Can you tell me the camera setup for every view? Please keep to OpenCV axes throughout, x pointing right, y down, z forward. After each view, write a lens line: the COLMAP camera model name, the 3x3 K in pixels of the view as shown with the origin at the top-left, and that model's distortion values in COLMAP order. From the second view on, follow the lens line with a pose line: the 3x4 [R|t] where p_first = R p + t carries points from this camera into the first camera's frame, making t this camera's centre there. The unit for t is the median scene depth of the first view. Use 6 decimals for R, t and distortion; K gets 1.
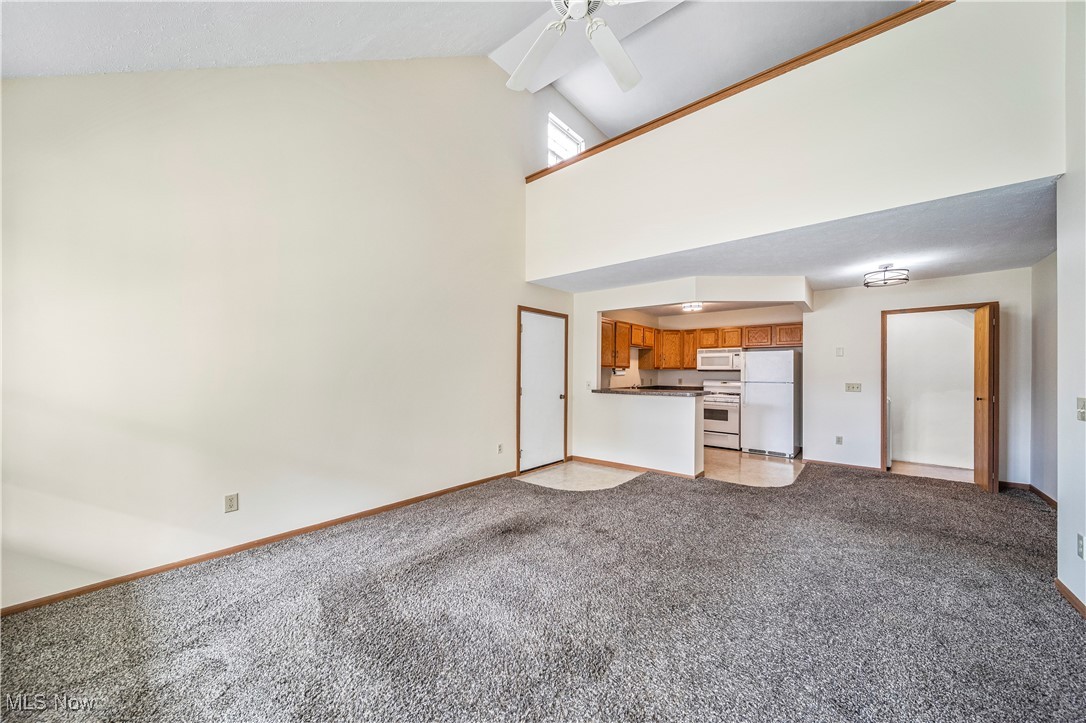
lens RADIAL K [[378.5, 0, 543.6], [0, 378.5, 365.5], [0, 0, 1]] dist [0.000989, -0.000021]
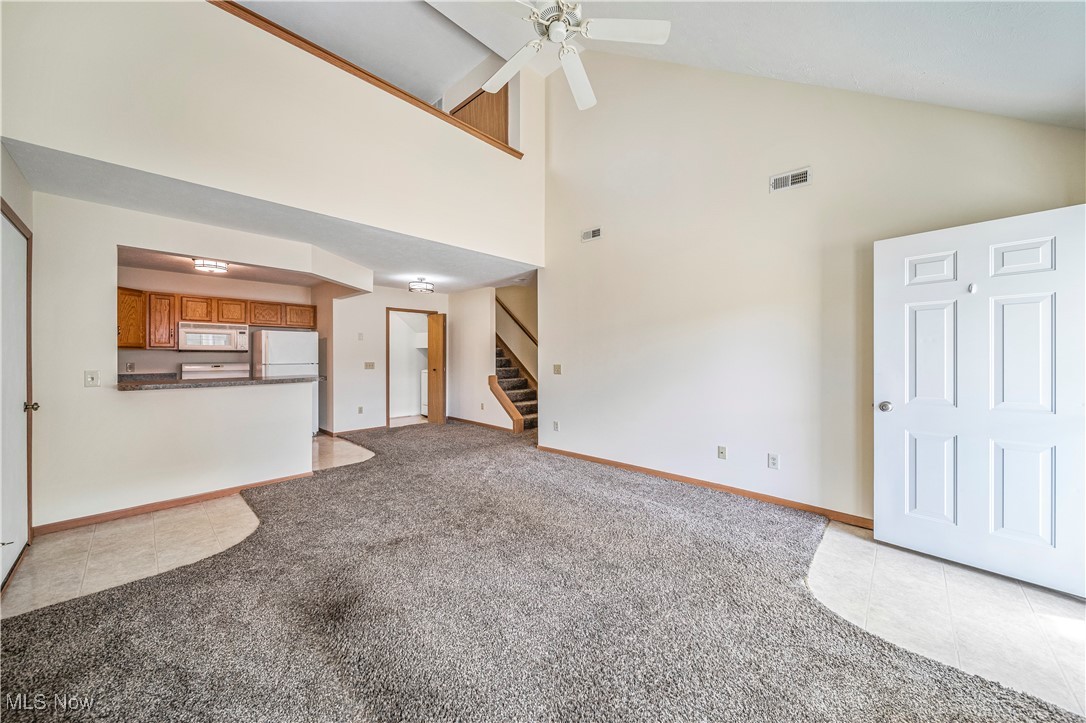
lens RADIAL K [[378.8, 0, 542.0], [0, 378.8, 352.1], [0, 0, 1]] dist [0.000076, -0.000071]
pose [[0.067755, 0.003154, 0.997697, -0.381745], [-0.021372, 0.999770, -0.001709, 0.002996], [-0.997473, -0.021207, 0.067807, 0.351986]]
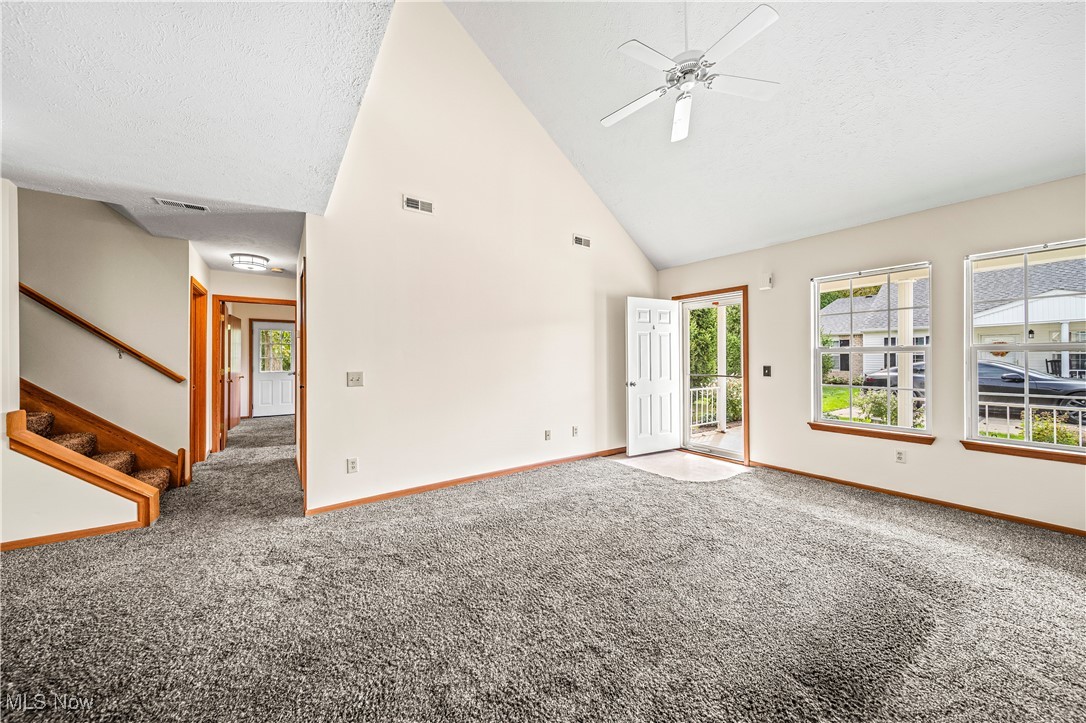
lens RADIAL K [[378.8, 0, 542.0], [0, 378.8, 352.1], [0, 0, 1]] dist [0.000076, -0.000071]
pose [[-0.963727, 0.001315, 0.266887, 0.082471], [-0.008379, 0.999346, -0.035180, 0.018091], [-0.266759, -0.036140, -0.963085, 0.879996]]
